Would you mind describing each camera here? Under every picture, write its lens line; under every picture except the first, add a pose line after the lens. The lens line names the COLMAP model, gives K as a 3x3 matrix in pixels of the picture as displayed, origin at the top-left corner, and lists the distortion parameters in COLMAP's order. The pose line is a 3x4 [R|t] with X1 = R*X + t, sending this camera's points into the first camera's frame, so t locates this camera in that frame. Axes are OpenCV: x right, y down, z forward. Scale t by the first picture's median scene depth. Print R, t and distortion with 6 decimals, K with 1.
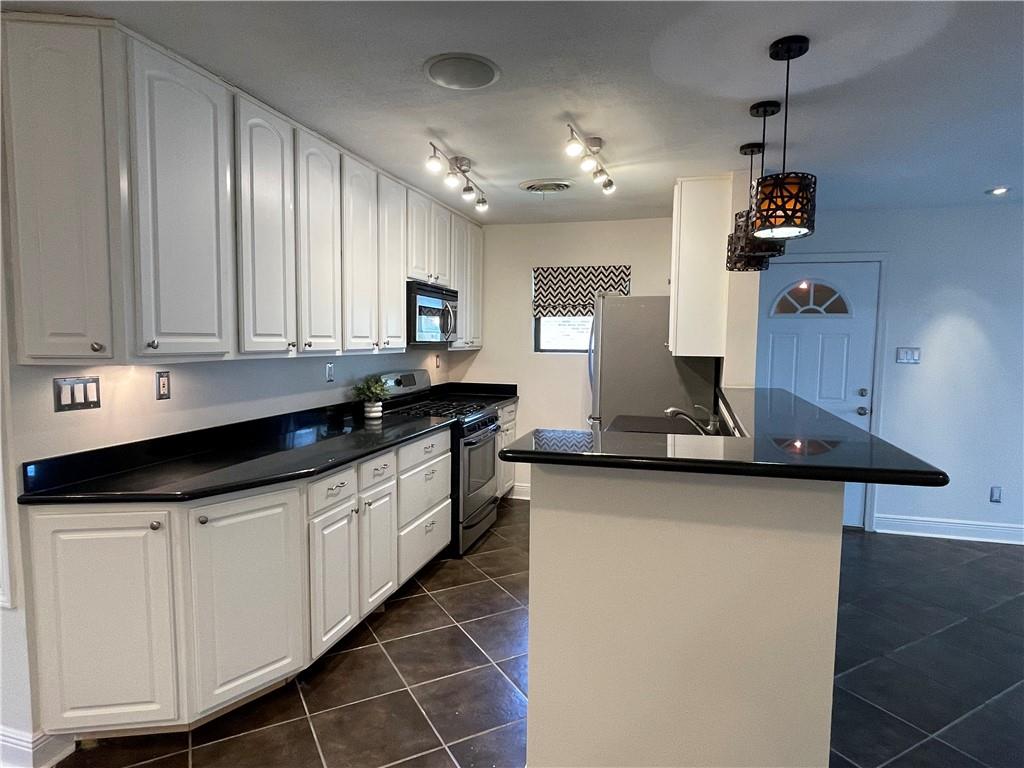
lens RADIAL K [[595.0, 0, 512.0], [0, 595.0, 384.0], [0, 0, 1]] dist [0.002975, -0.012132]
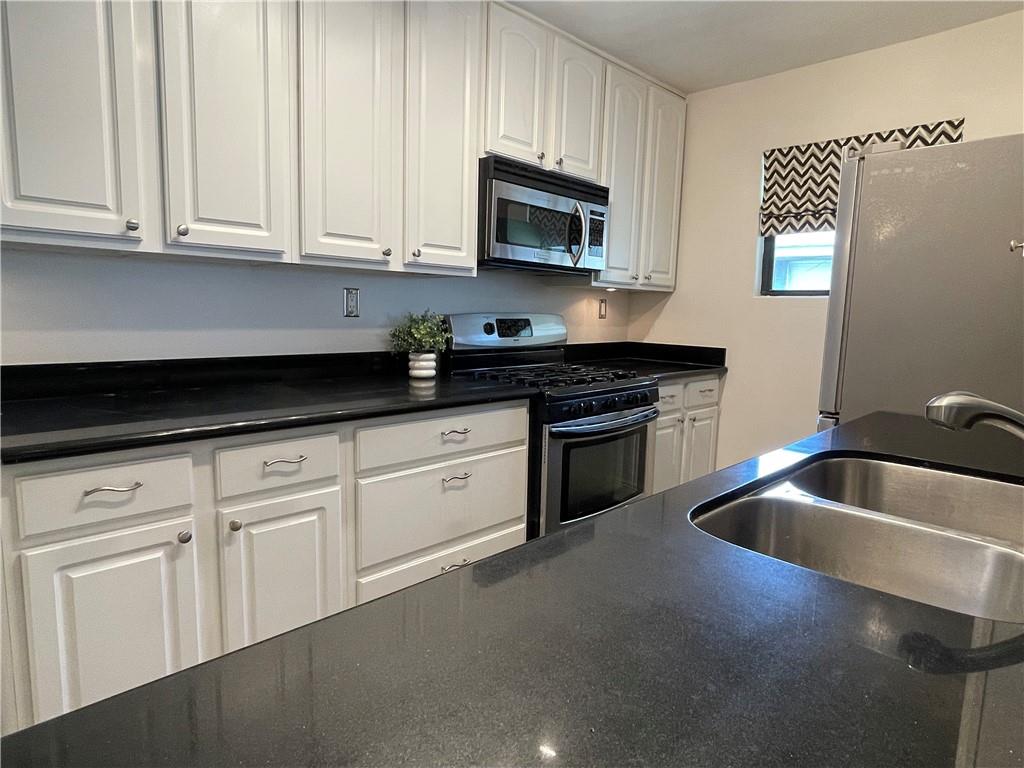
lens RADIAL K [[595.0, 0, 512.0], [0, 595.0, 384.0], [0, 0, 1]] dist [0.002975, -0.012132]
pose [[0.870227, 0.073967, -0.487067, 0.155751], [-0.054826, 0.997064, 0.053460, 0.022273], [0.489591, -0.019818, 0.871727, 0.455900]]
